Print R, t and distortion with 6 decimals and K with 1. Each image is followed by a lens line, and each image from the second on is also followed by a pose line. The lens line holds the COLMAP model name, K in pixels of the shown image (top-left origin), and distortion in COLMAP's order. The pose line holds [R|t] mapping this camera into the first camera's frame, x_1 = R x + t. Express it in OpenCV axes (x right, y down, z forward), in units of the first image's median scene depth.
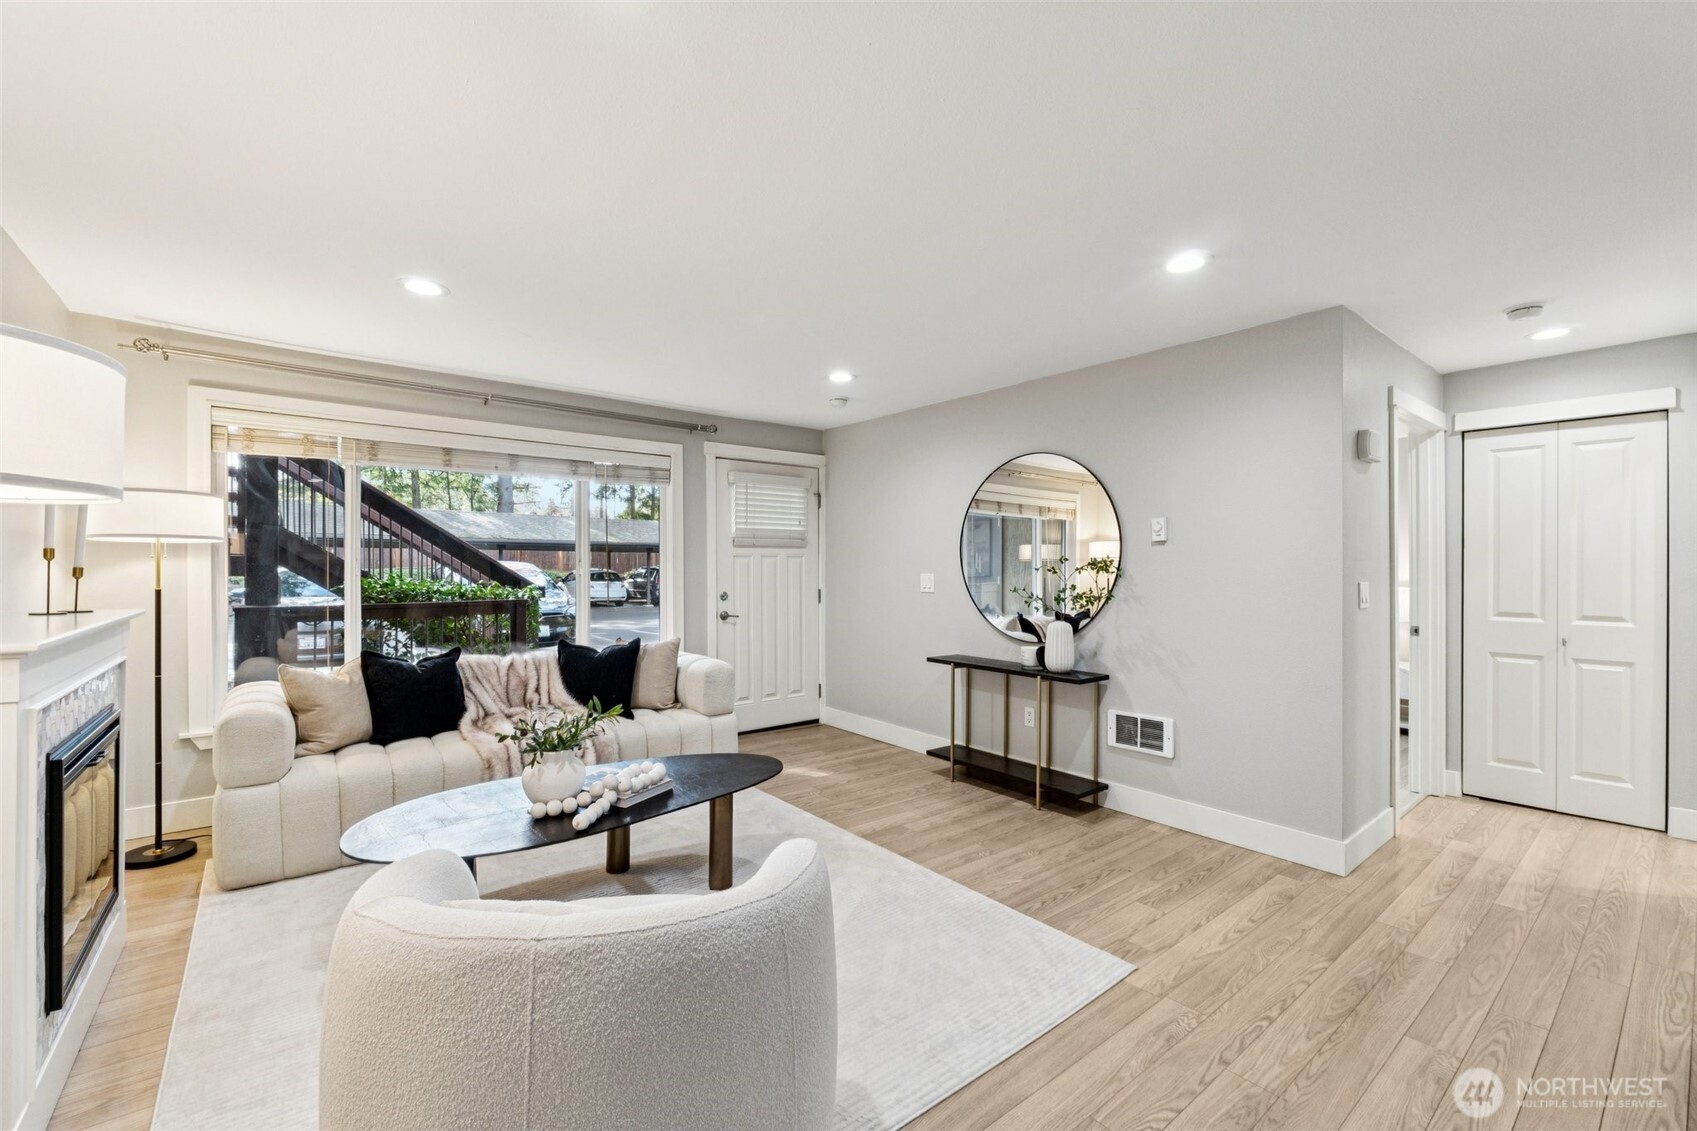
lens RADIAL K [[710.0, 0, 849.0], [0, 710.0, 571.8], [0, 0, 1]] dist [-0.001249, 0.000176]
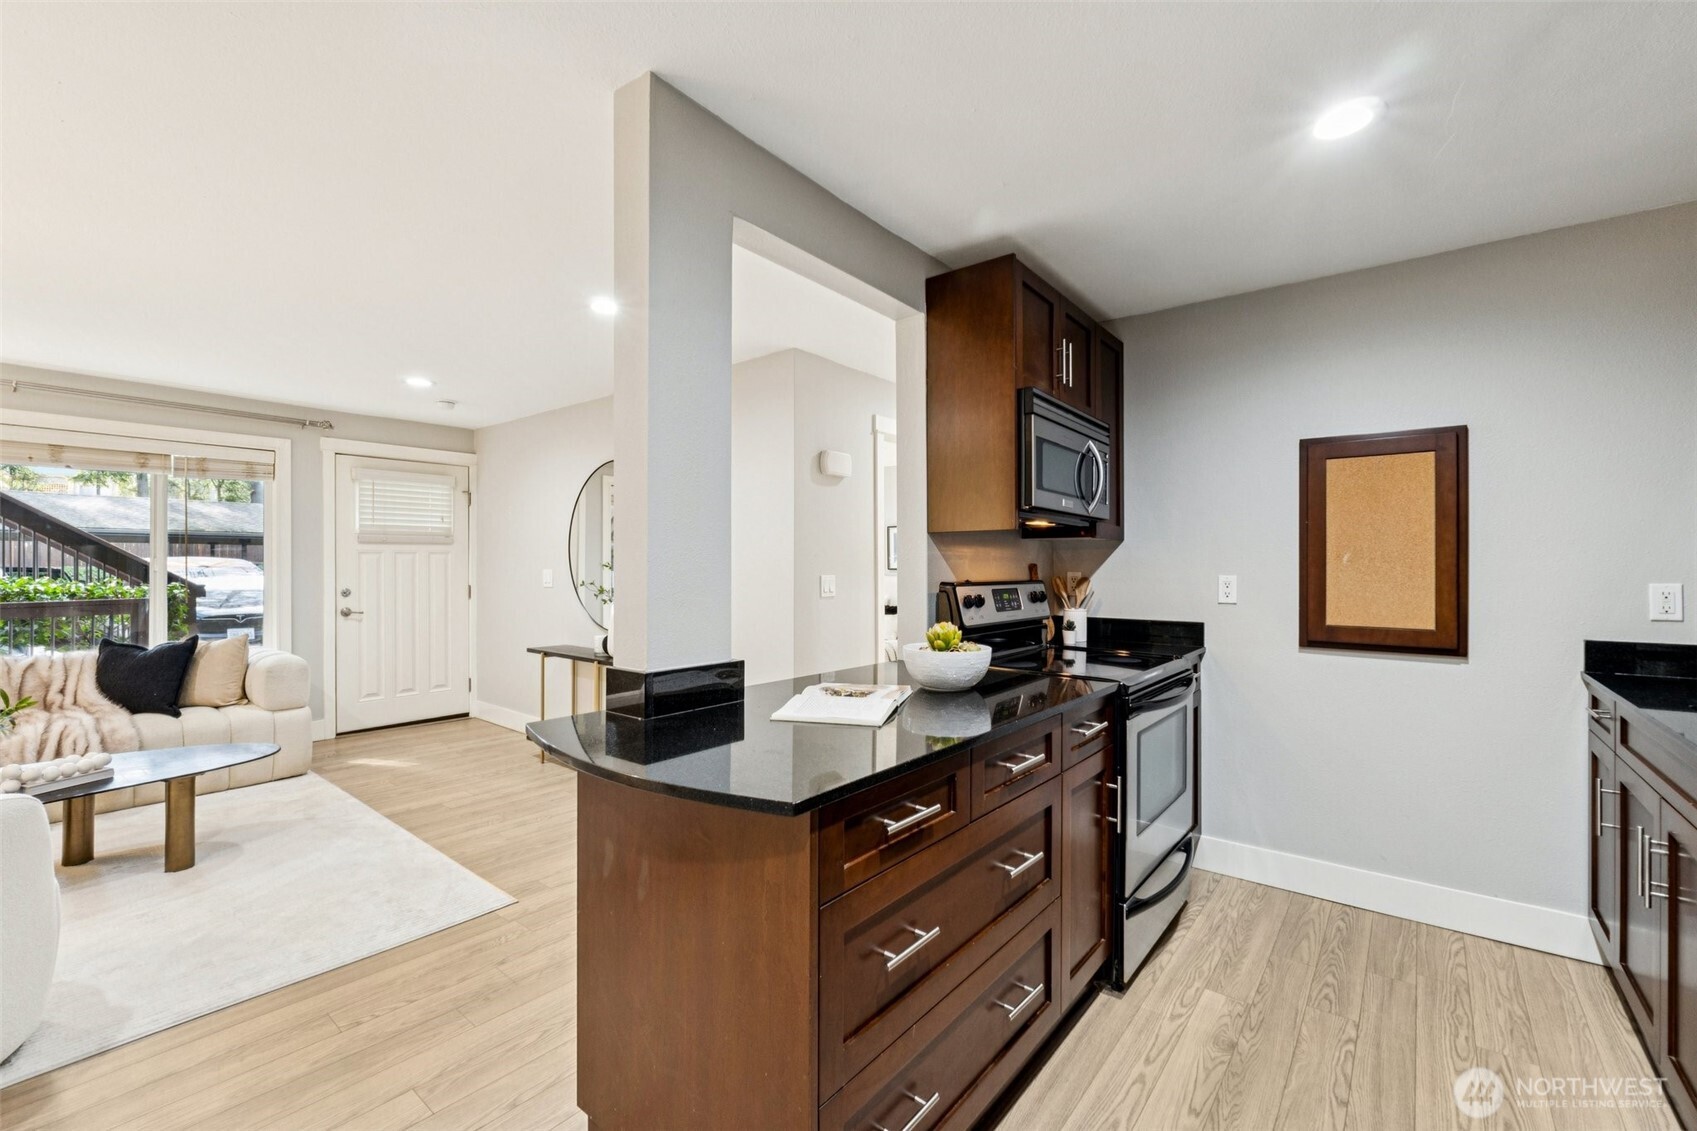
lens RADIAL K [[710.0, 0, 849.1], [0, 710.0, 567.6], [0, 0, 1]] dist [-0.001249, 0.000176]
pose [[0.979082, -0.000347, 0.203468, 0.397415], [0.000939, 0.999996, -0.002814, 0.003293], [-0.203466, 0.002946, 0.979078, -0.153035]]
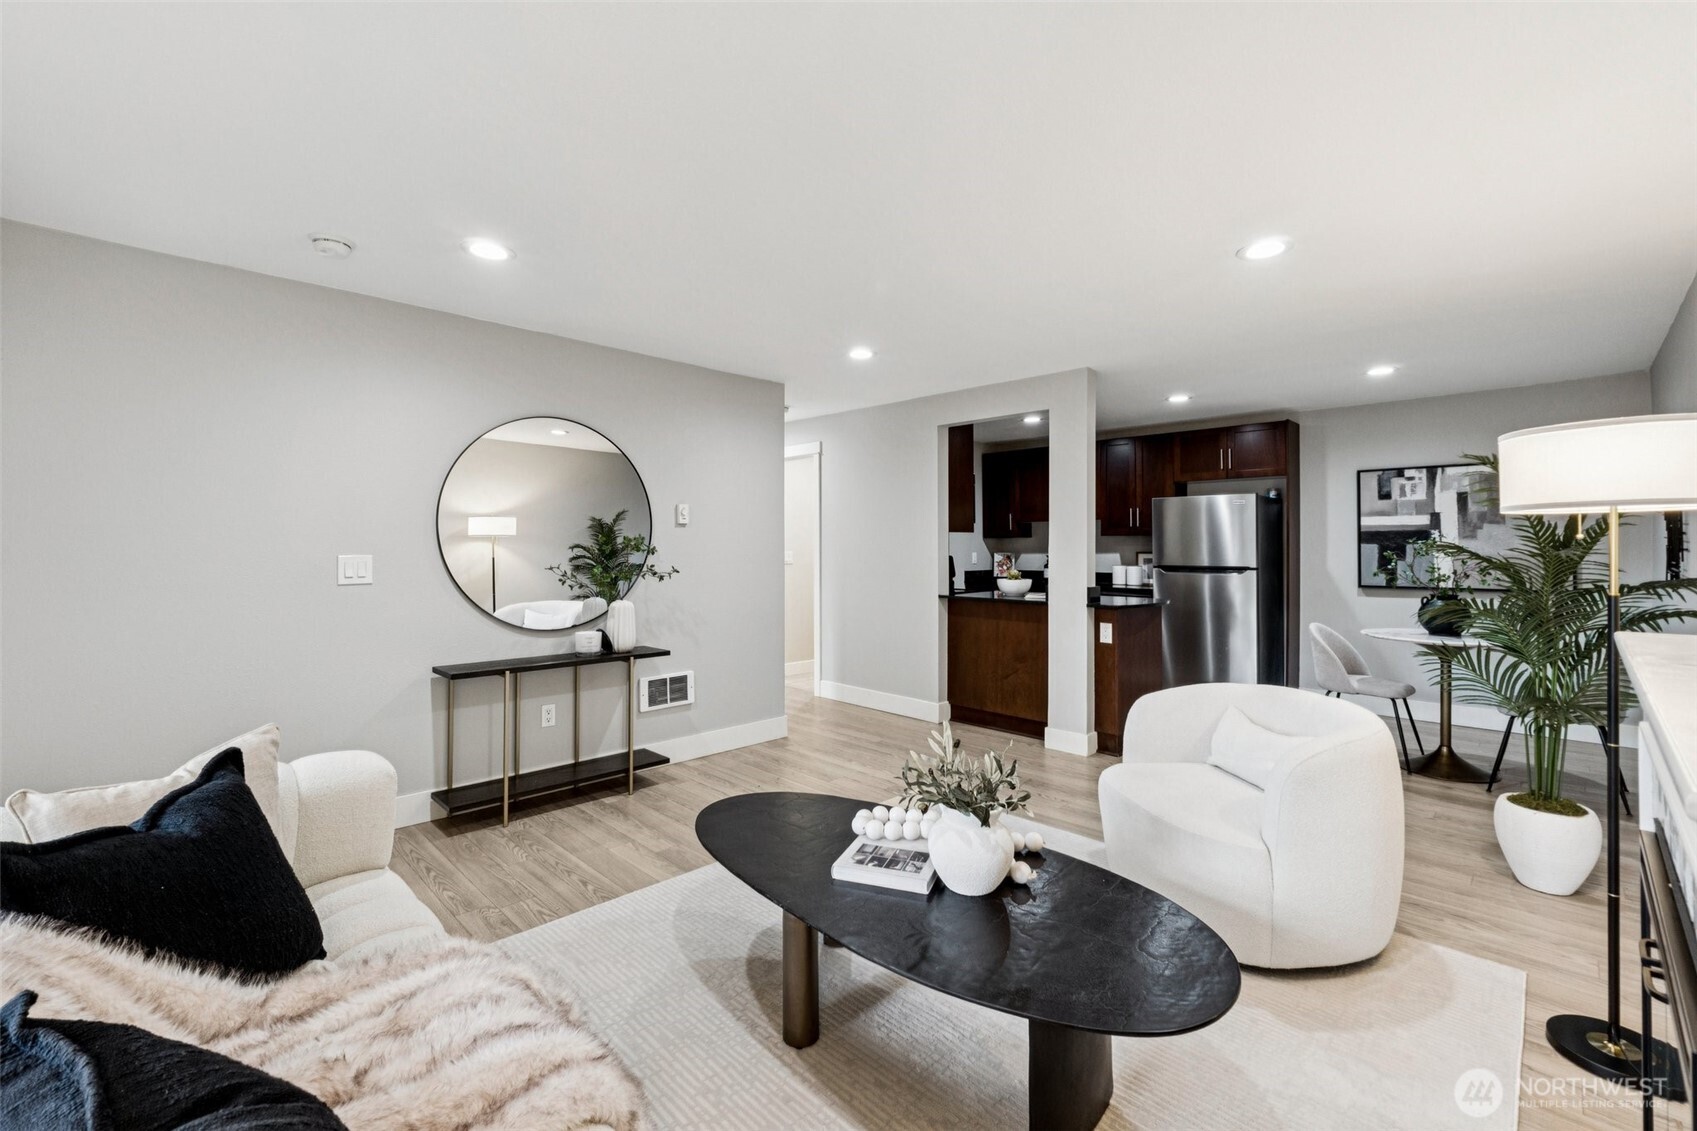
lens RADIAL K [[710.0, 0, 854.3], [0, 710.0, 550.9], [0, 0, 1]] dist [-0.001249, 0.000176]
pose [[-0.097537, -0.008493, 0.995196, -0.675258], [0.004795, 0.999948, 0.009004, -0.005693], [-0.995220, 0.005650, -0.097491, 0.729500]]
